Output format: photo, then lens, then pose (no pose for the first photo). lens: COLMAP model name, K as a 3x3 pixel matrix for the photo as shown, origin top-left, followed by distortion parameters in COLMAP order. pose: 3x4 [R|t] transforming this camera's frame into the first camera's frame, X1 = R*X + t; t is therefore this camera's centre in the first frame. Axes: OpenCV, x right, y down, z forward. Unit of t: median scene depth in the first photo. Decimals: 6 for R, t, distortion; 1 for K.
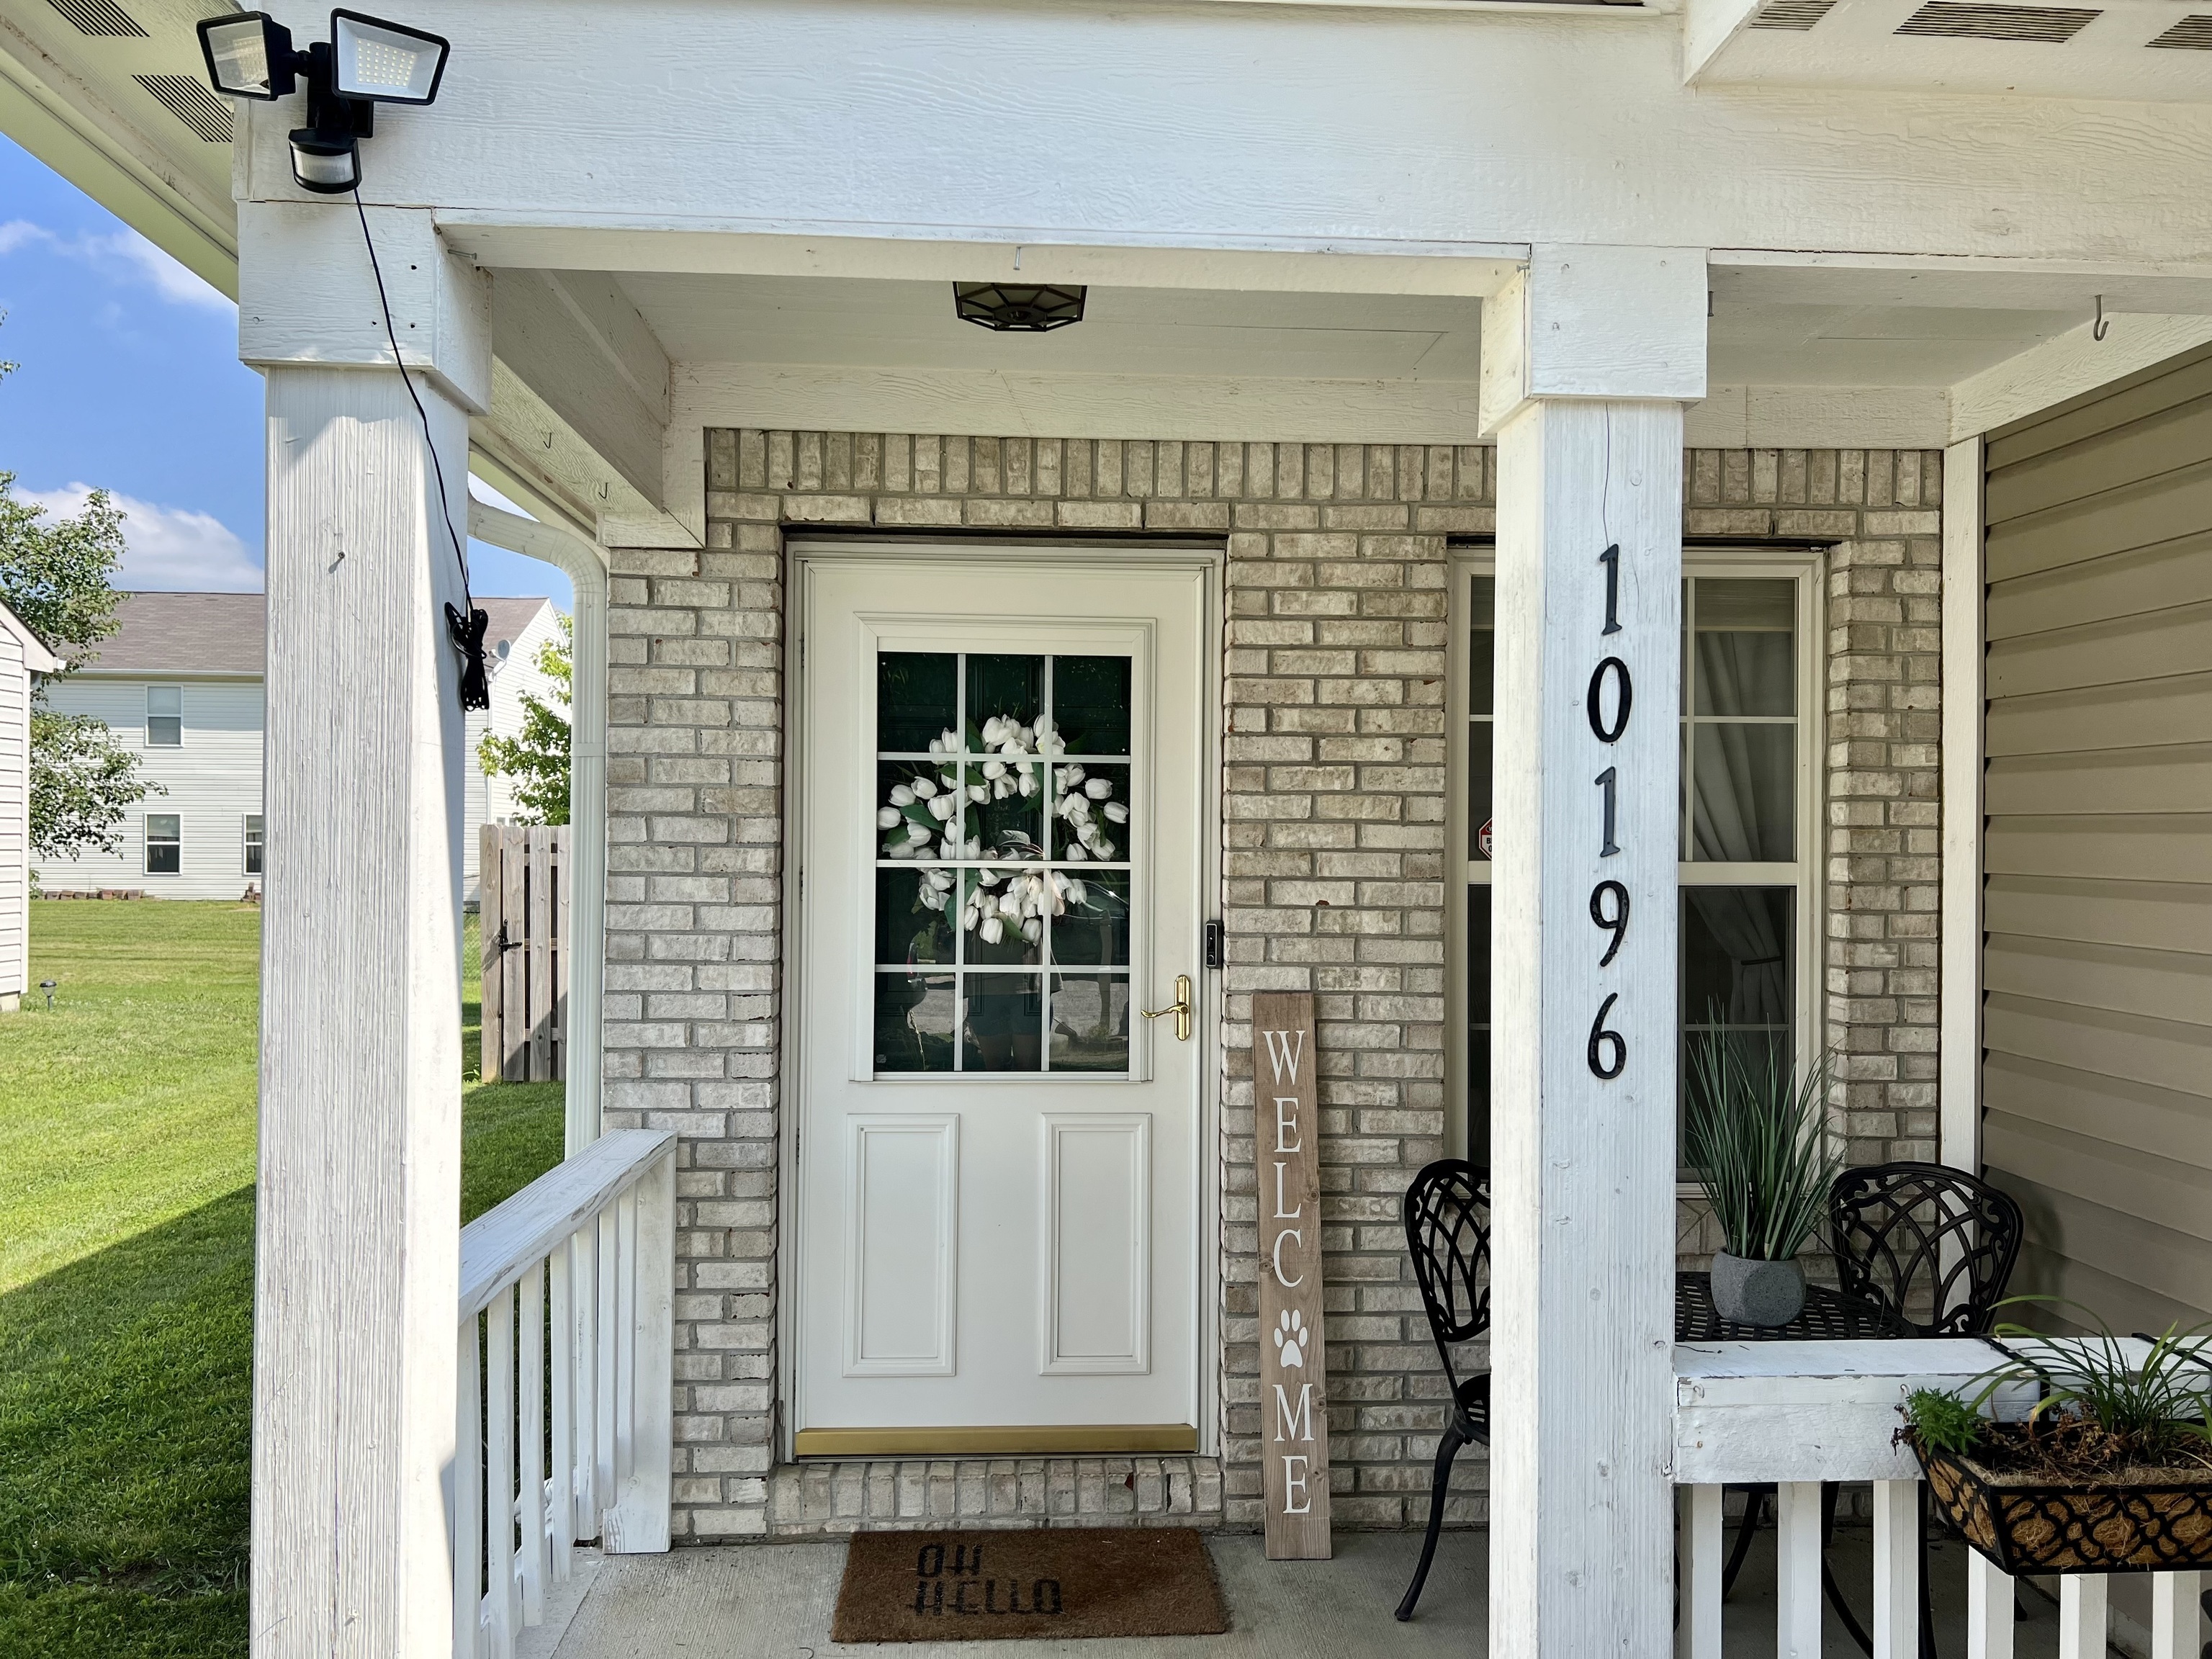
lens RADIAL K [[1670.7, 0, 1106.0], [0, 1670.7, 829.5], [0, 0, 1]] dist [0.001492, -0.000519]
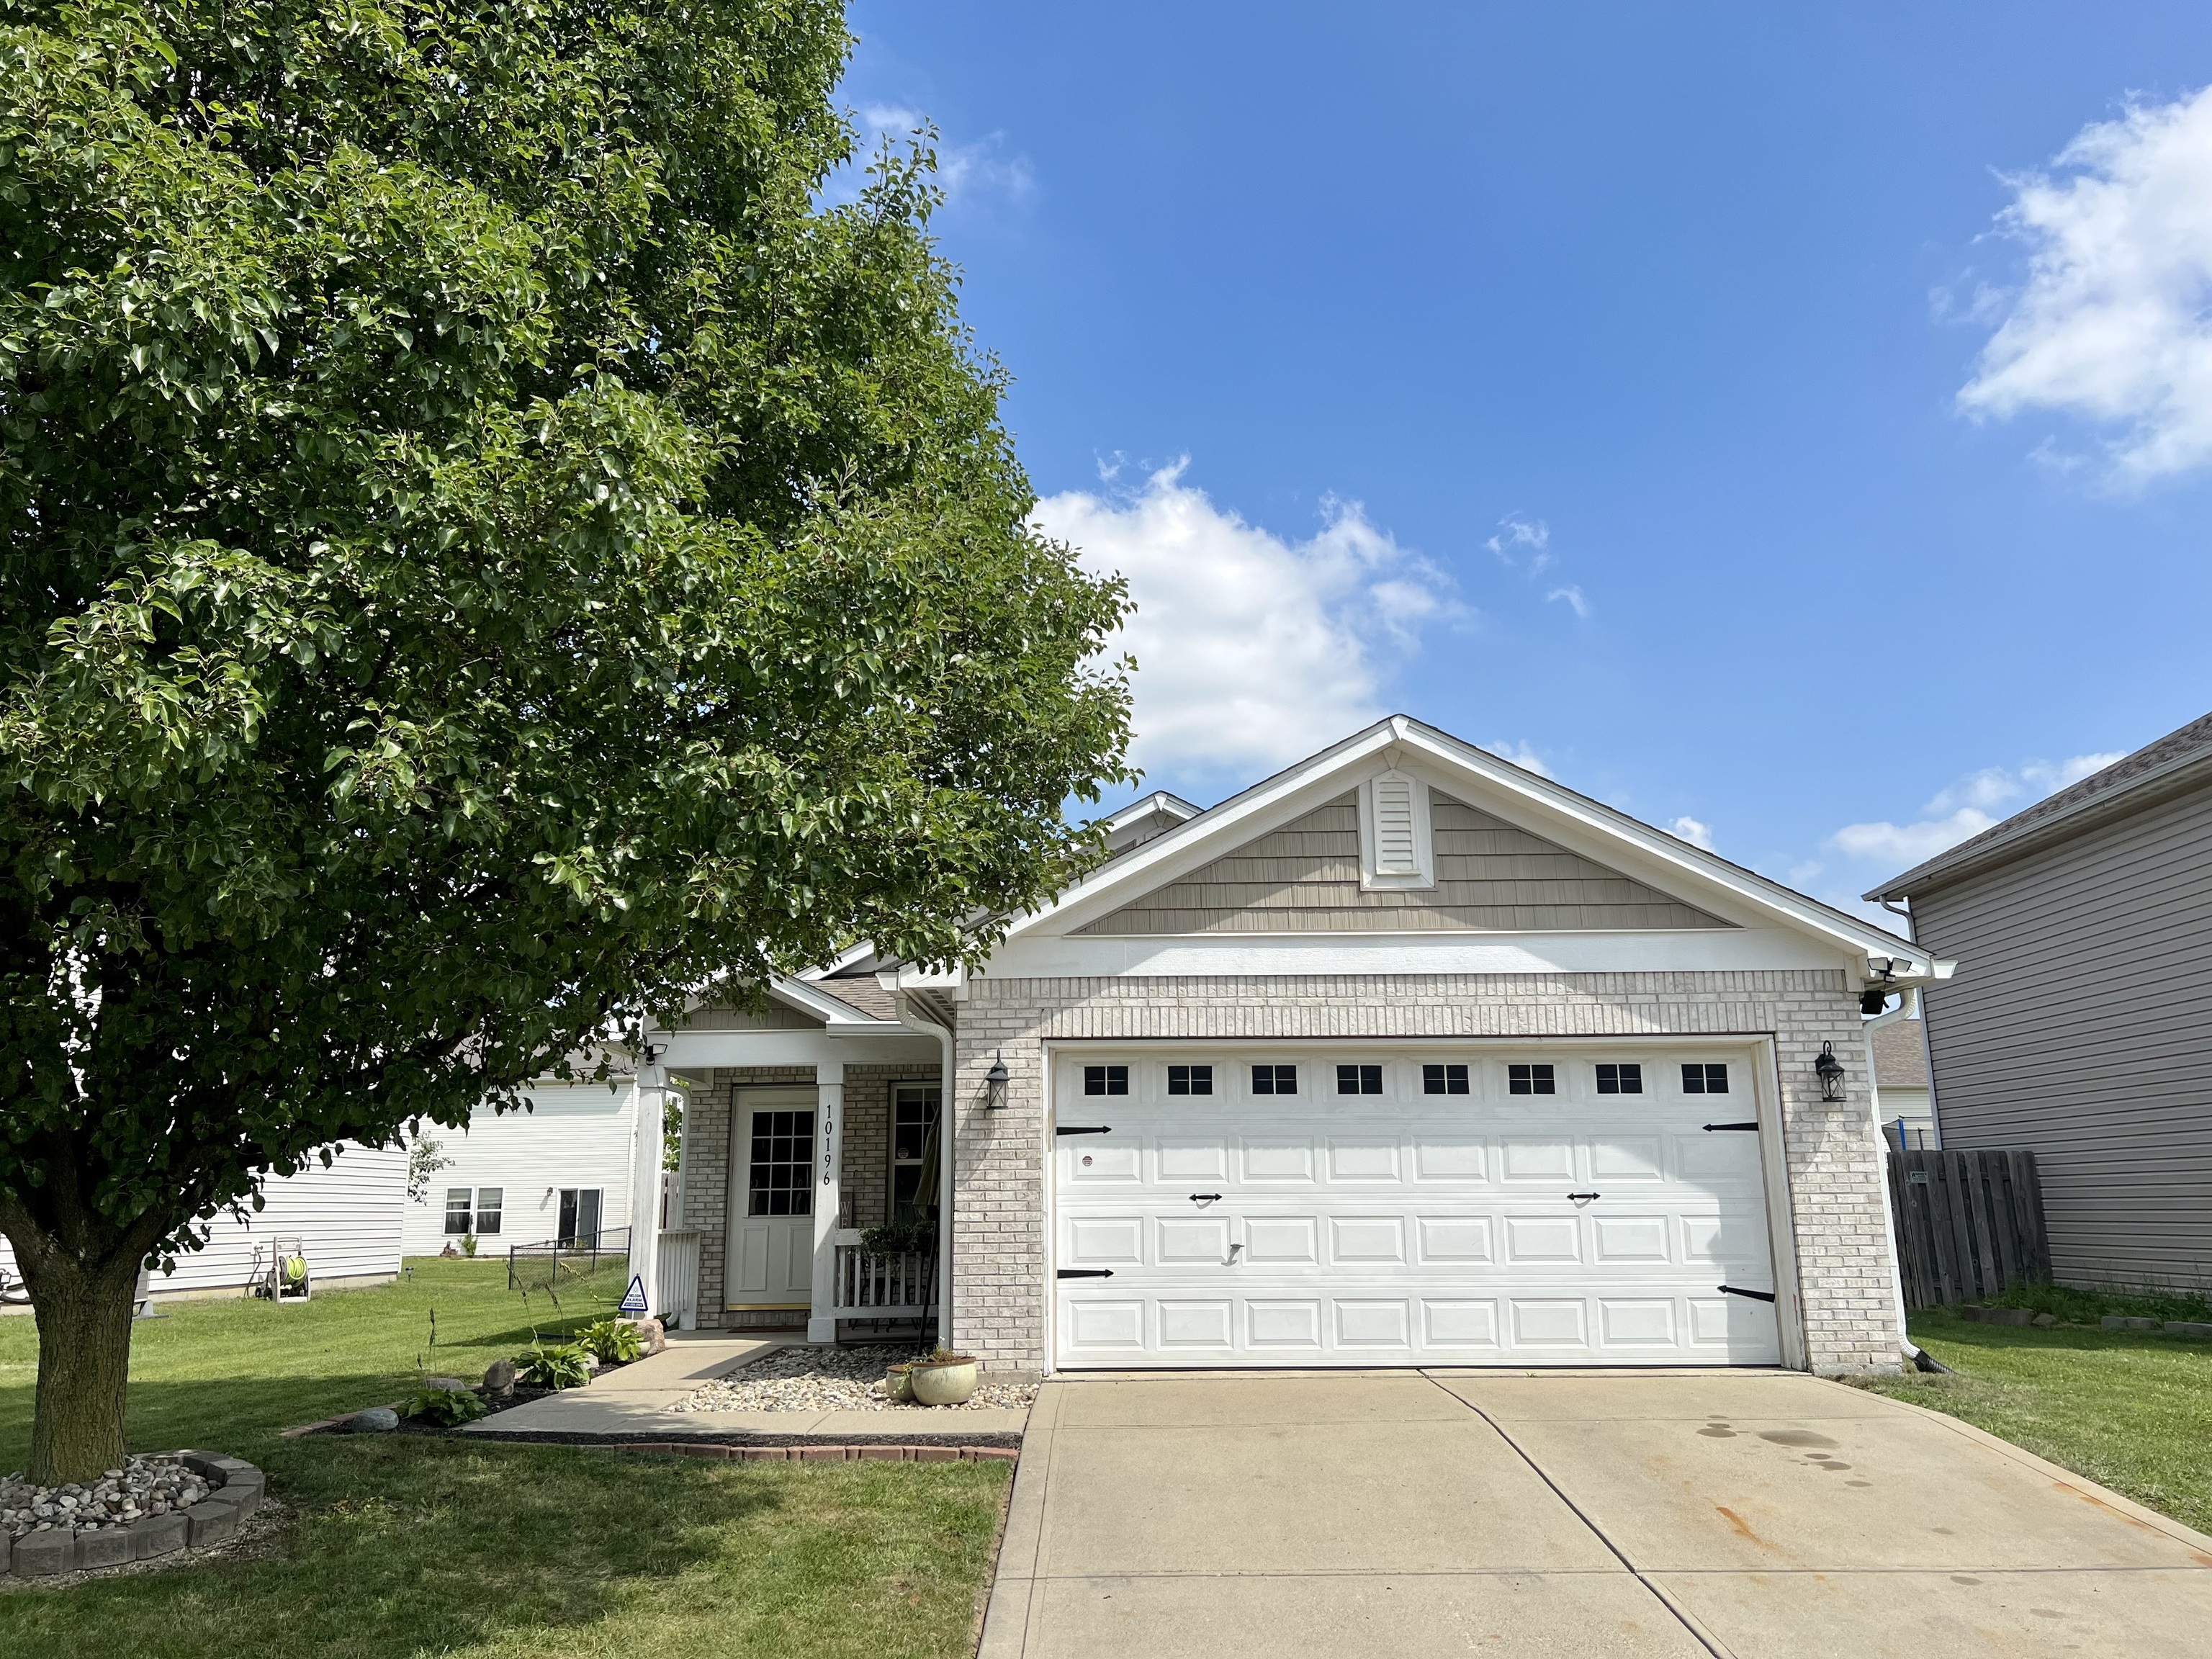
lens RADIAL K [[1667.8, 0, 1106.0], [0, 1667.8, 829.5], [0, 0, 1]] dist [0.077884, -0.000246]
pose [[0.996422, -0.038232, -0.075380, 1.121649], [0.021448, 0.977030, -0.212020, 0.114996], [0.081754, 0.209645, 0.974354, -3.276199]]
